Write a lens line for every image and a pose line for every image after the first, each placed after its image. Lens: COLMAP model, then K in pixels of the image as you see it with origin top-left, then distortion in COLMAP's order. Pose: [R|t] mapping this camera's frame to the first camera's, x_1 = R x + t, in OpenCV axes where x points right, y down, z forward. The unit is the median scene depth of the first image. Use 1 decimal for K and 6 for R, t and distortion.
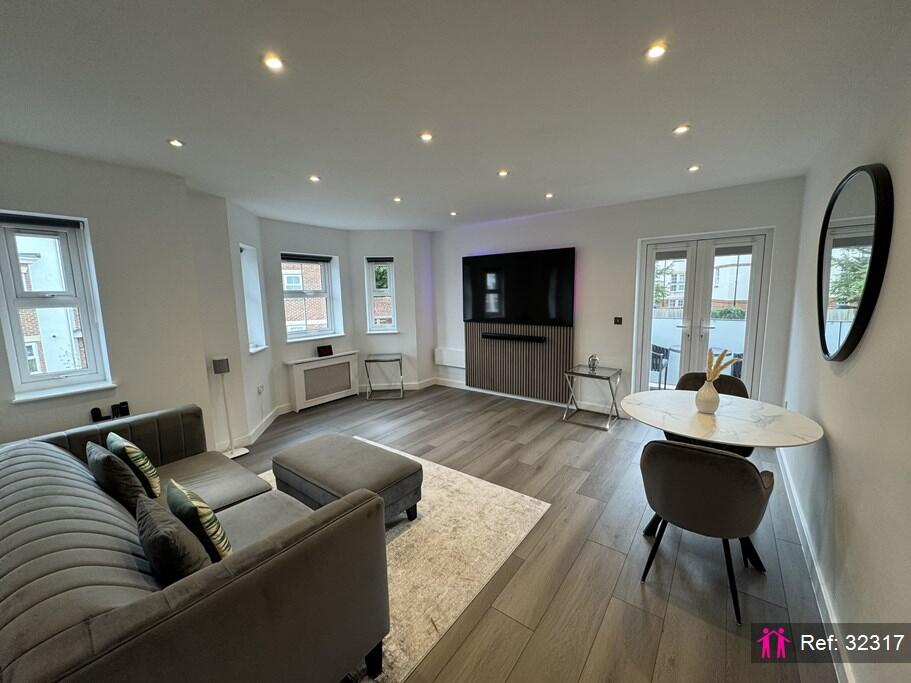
lens RADIAL K [[365.5, 0, 459.7], [0, 365.5, 342.0], [0, 0, 1]] dist [-0.000955, 0.000036]
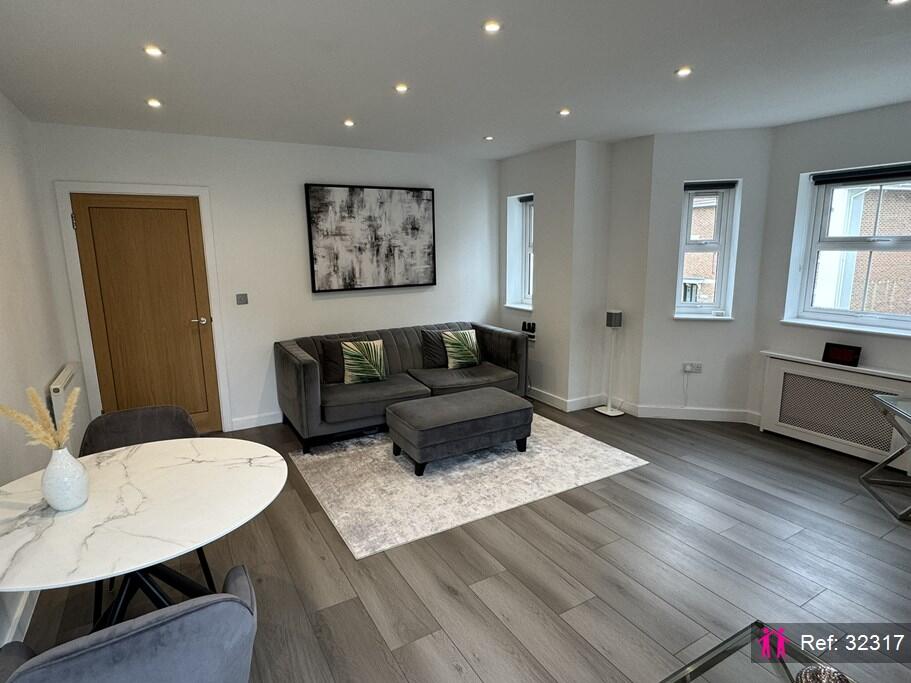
lens RADIAL K [[511.9, 0, 451.8], [0, 511.9, 345.8], [0, 0, 1]] dist [0.000489, 0.000232]
pose [[-0.409350, 0.197882, -0.890660, 0.651624], [-0.101333, 0.960297, 0.259927, -0.155008], [0.906733, 0.196654, -0.373046, 0.968159]]
